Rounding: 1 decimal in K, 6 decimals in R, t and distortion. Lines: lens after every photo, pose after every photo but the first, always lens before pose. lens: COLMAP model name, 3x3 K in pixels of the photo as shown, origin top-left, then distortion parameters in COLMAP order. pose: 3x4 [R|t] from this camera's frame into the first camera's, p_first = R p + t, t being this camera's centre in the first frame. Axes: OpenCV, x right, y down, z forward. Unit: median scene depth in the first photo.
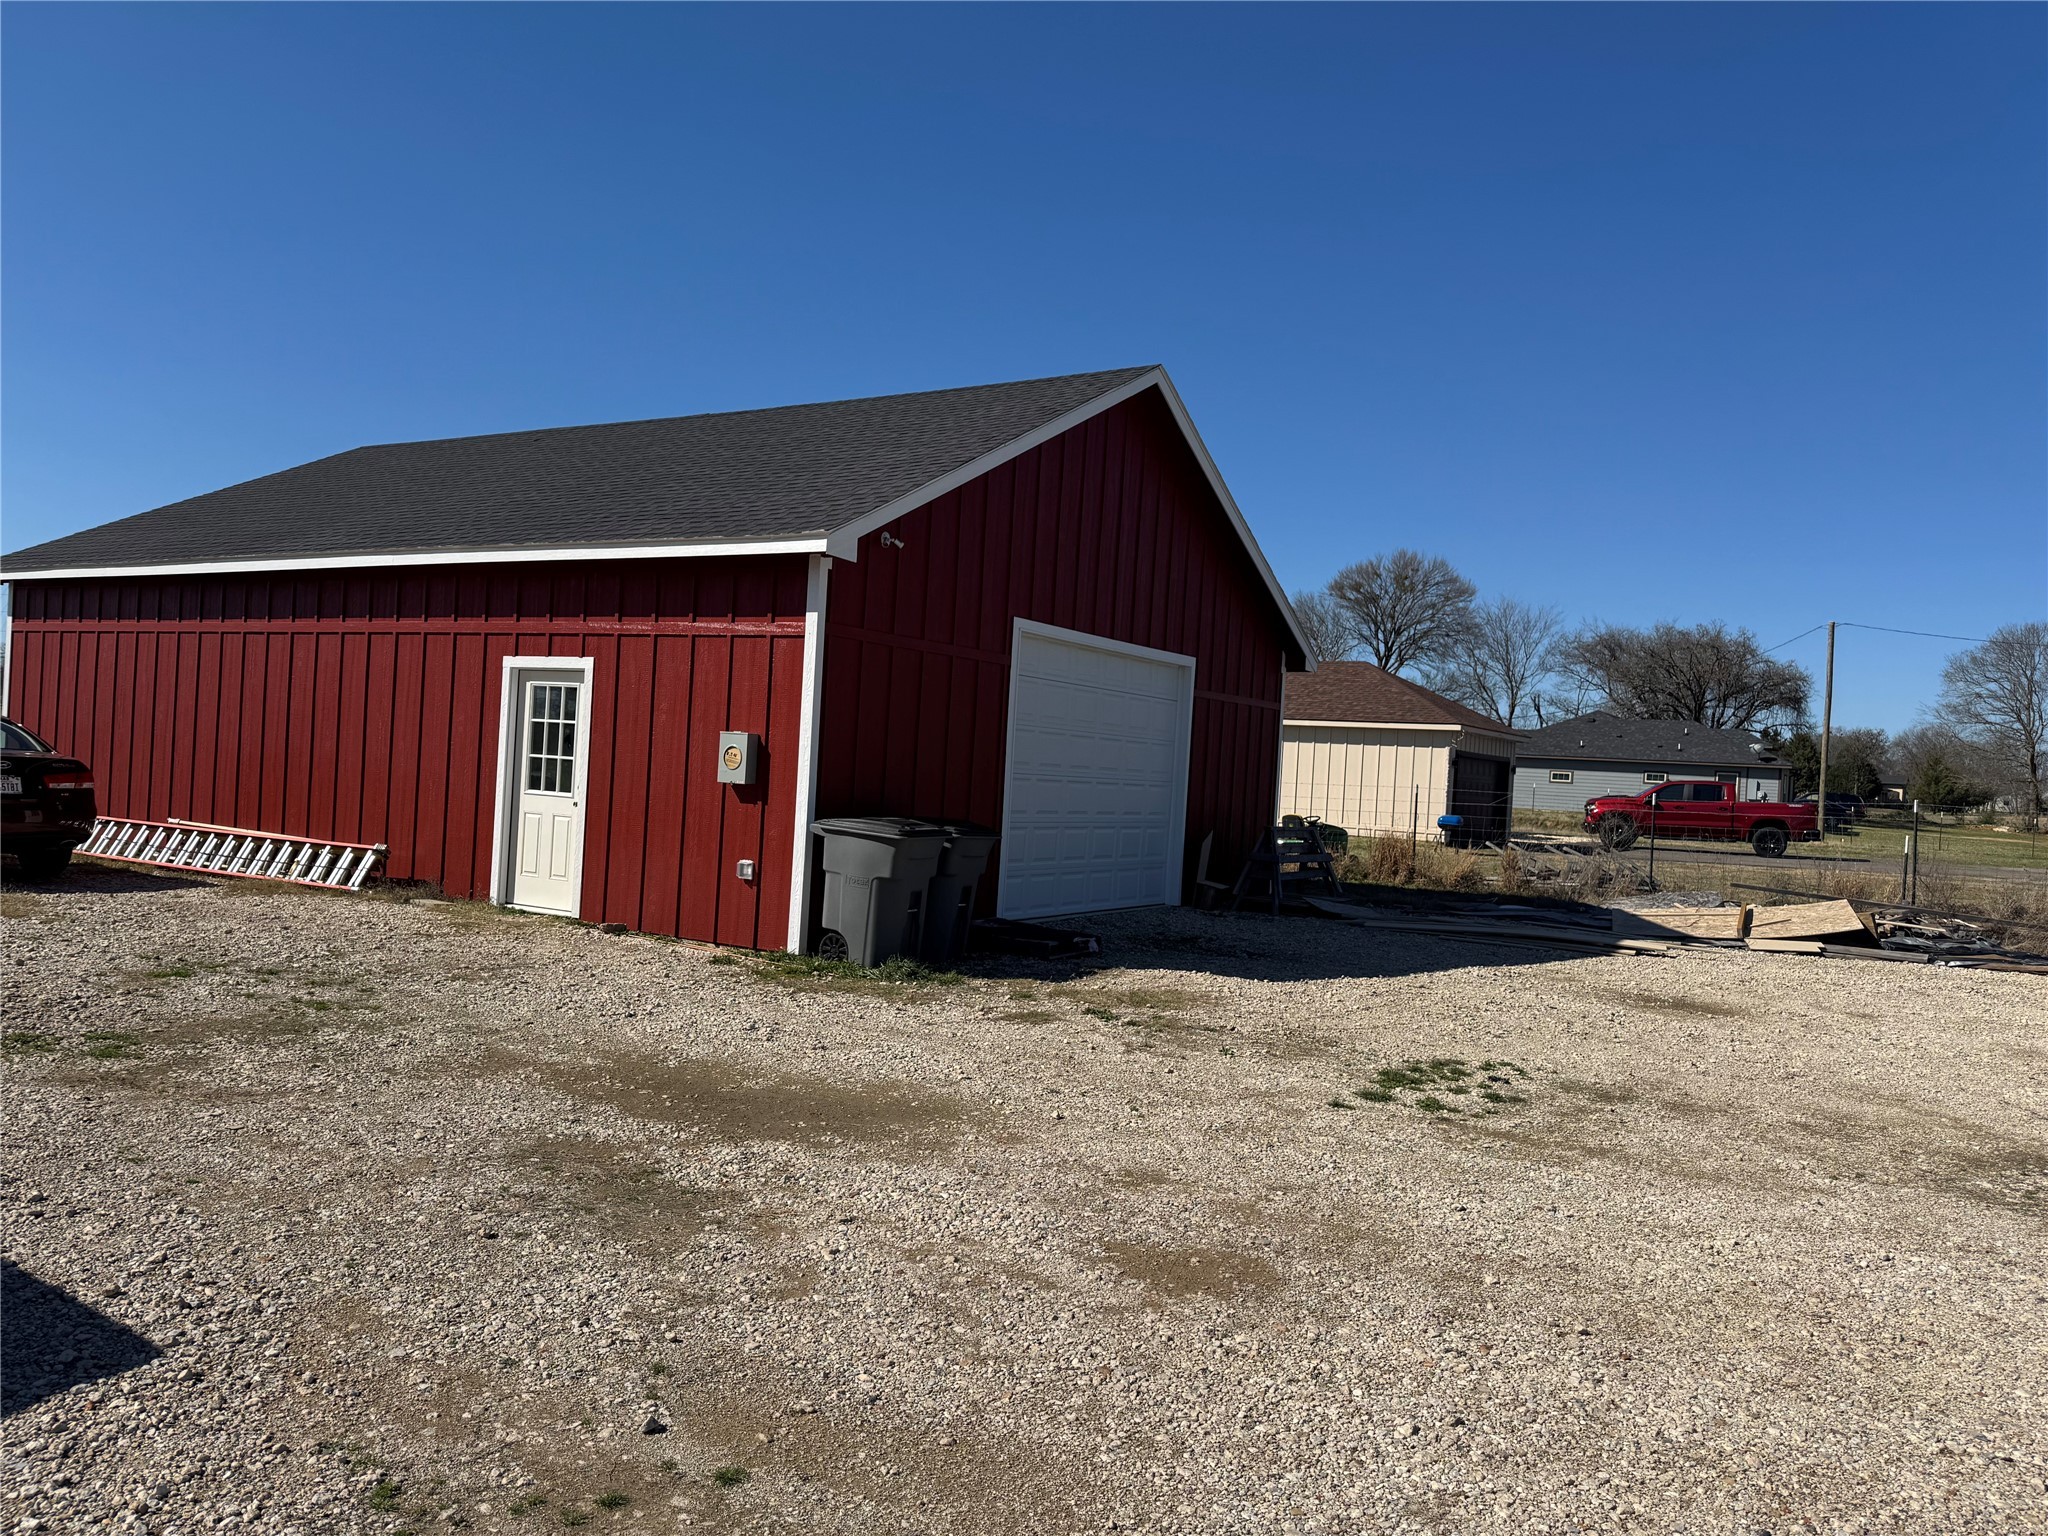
lens RADIAL K [[1423.0, 0, 1024.0], [0, 1423.0, 768.0], [0, 0, 1]] dist [0.074889, 0.000199]
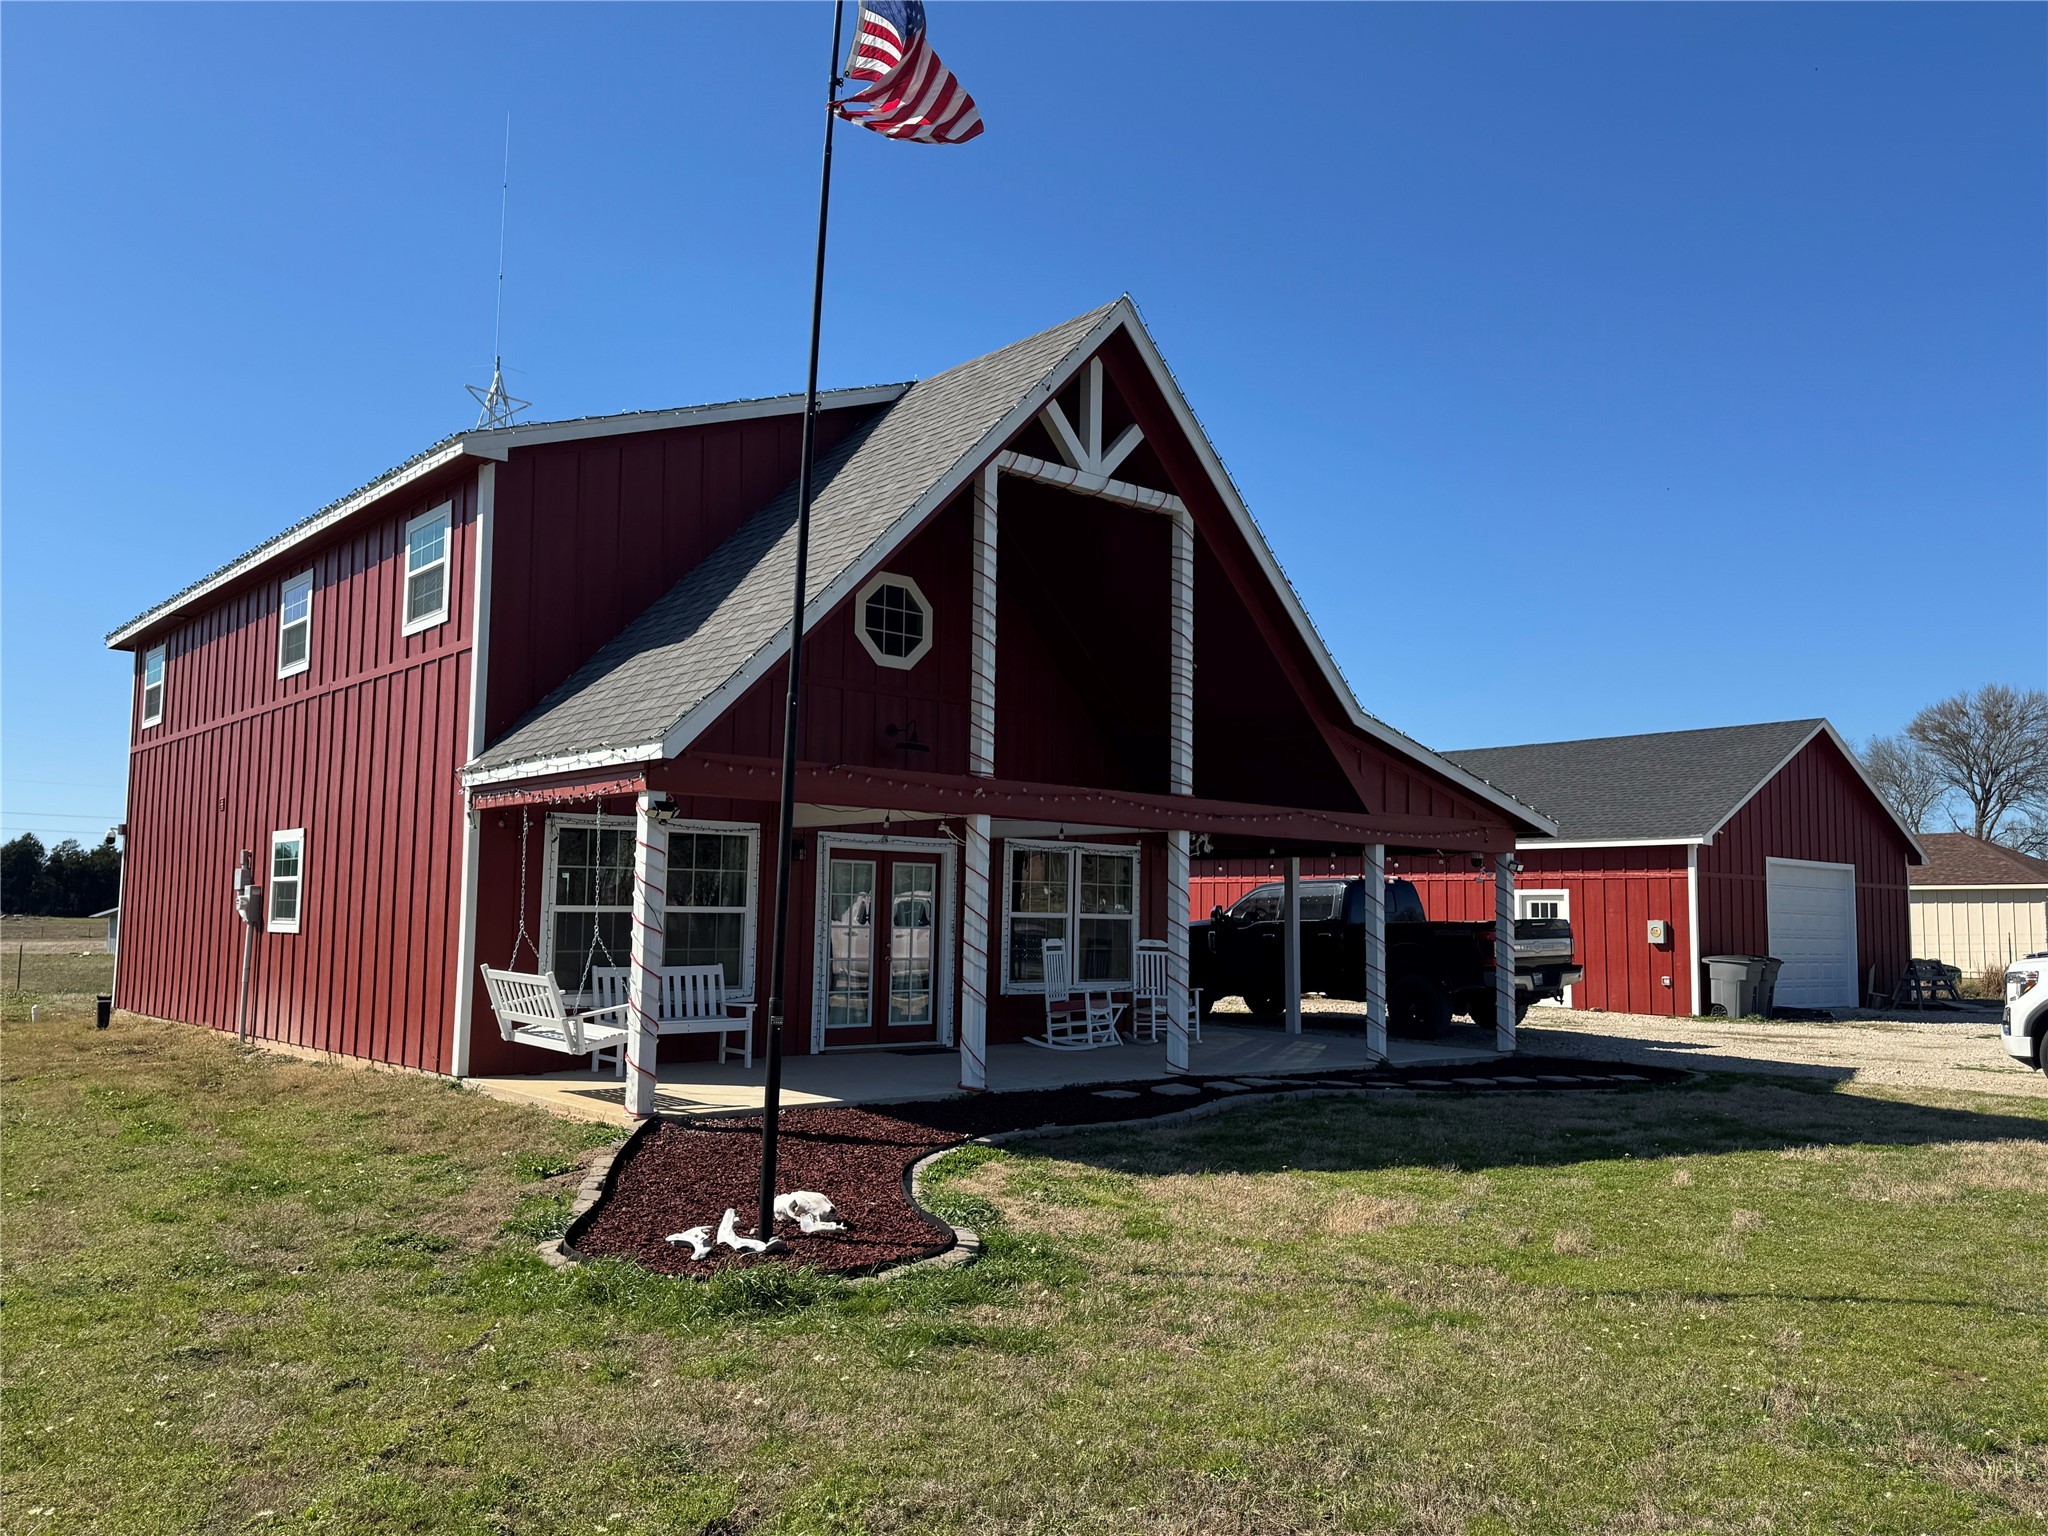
lens RADIAL K [[1543.4, 0, 1024.0], [0, 1543.4, 768.0], [0, 0, 1]] dist [0.004555, -0.000673]
pose [[0.949943, -0.076127, -0.303006, -0.349125], [0.040890, 0.991811, -0.120988, -0.008377], [0.309735, 0.102541, 0.945277, -1.487346]]
